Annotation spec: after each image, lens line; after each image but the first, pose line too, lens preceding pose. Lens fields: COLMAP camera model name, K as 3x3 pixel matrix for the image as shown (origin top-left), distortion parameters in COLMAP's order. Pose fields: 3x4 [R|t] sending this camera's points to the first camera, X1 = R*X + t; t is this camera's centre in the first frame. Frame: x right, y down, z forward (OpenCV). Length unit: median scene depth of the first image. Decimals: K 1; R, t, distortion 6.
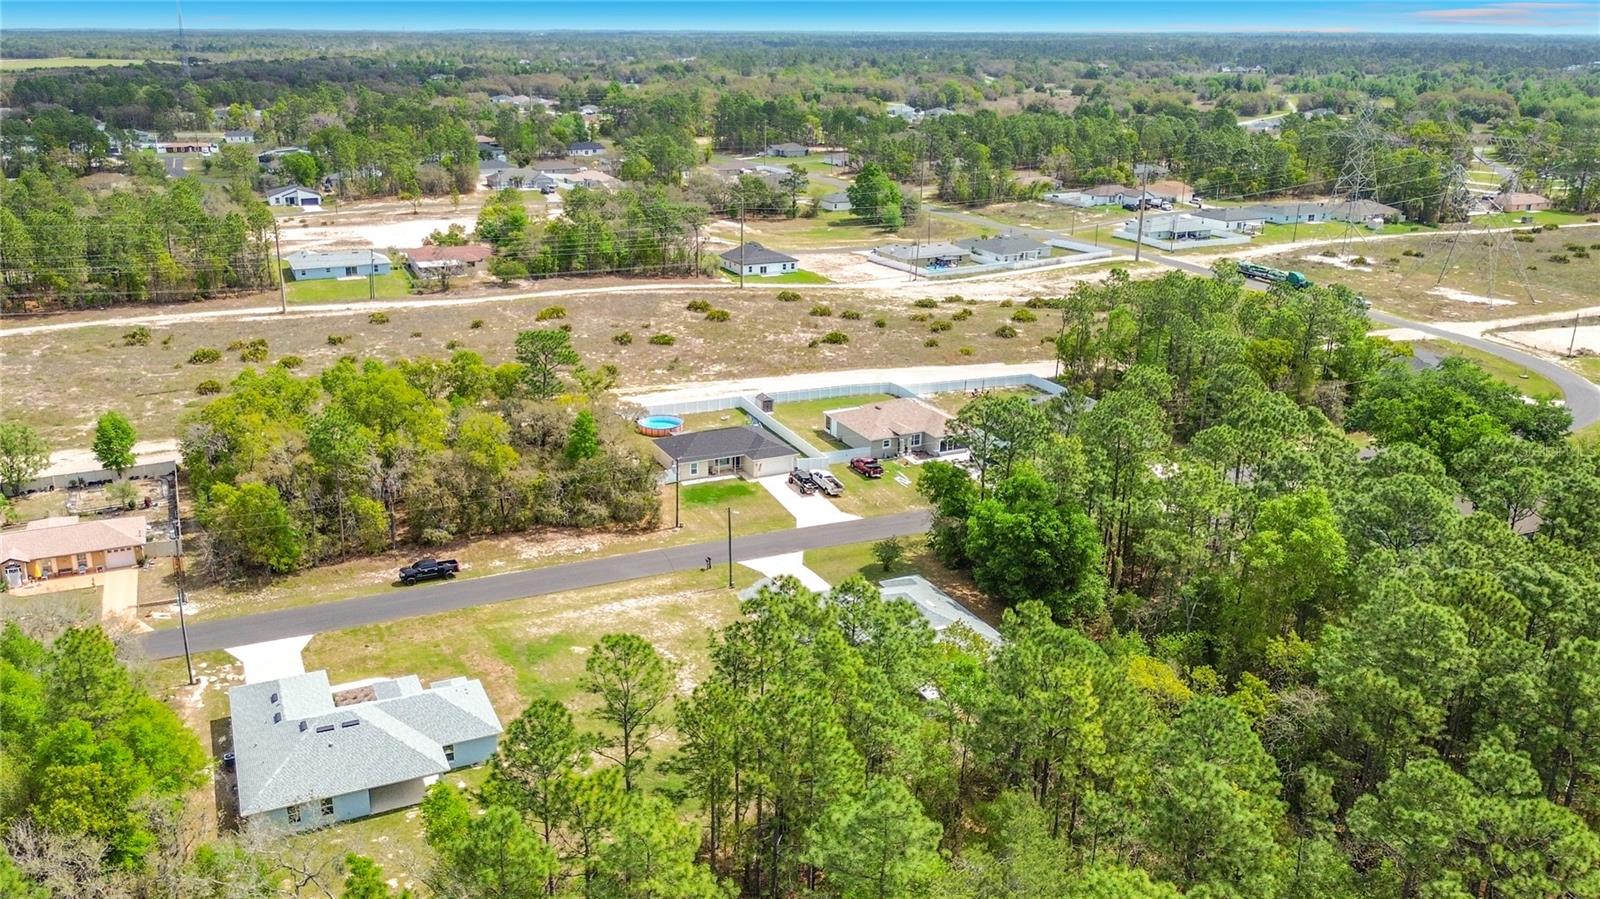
lens RADIAL K [[1217.0, 0, 735.8], [0, 1217.0, 448.0], [0, 0, 1]] dist [0.048799, -0.078020]
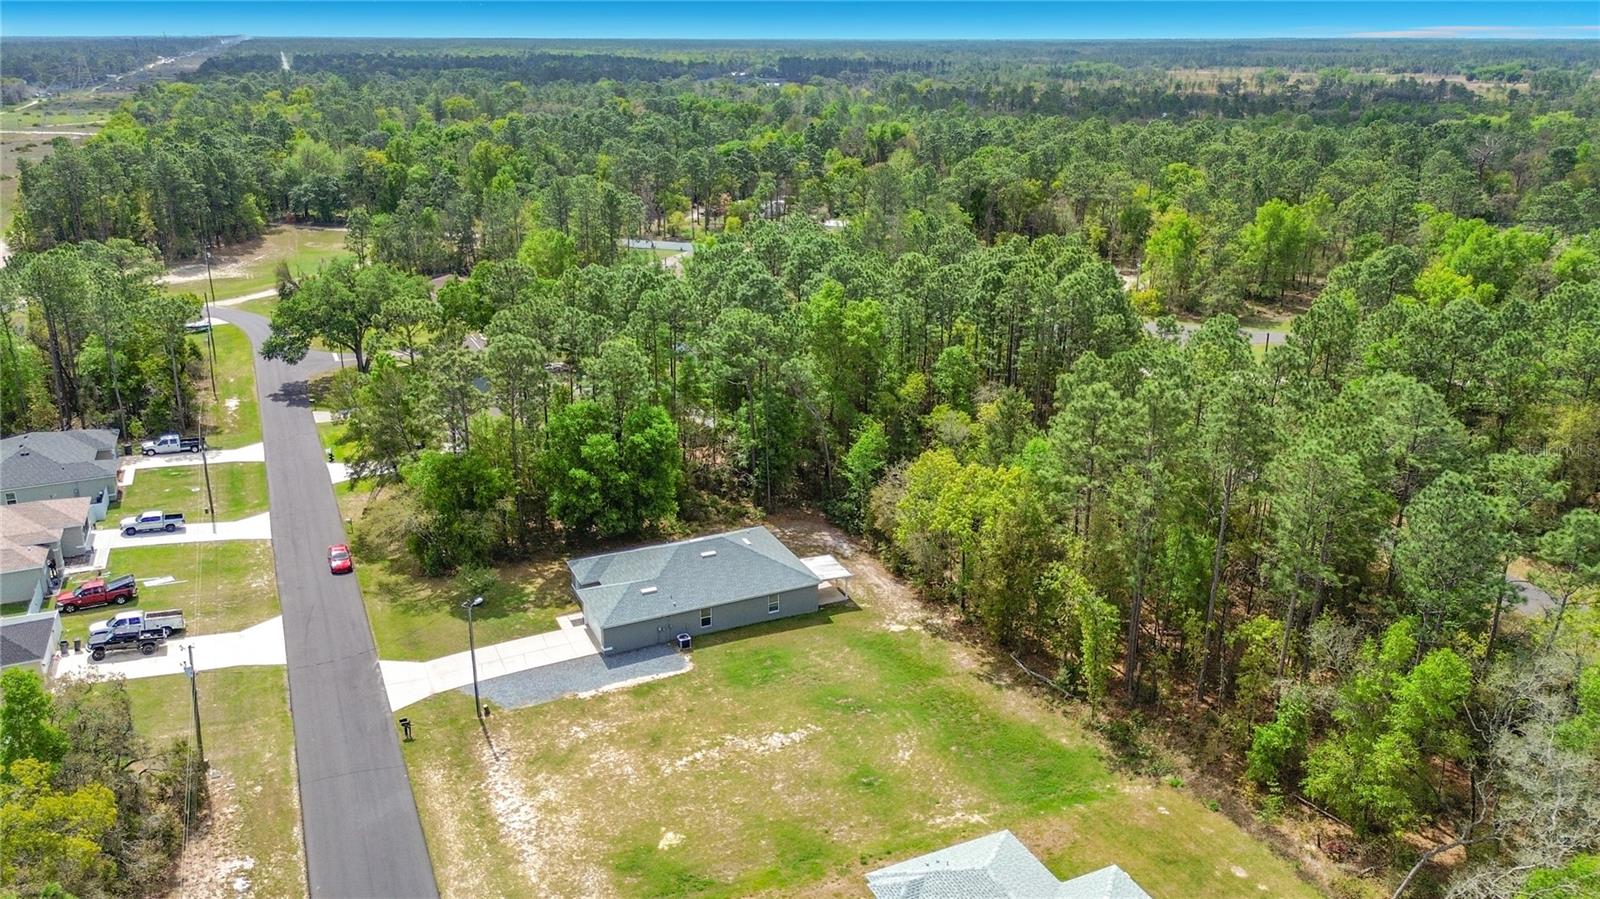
lens RADIAL K [[1171.7, 0, 802.9], [0, 1171.7, 421.3], [0, 0, 1]] dist [0.057518, -0.079459]
pose [[-0.022484, -0.311306, 0.950044, -0.268959], [0.319300, 0.898278, 0.301900, -0.079296], [-0.947387, 0.310137, 0.079203, 0.346447]]
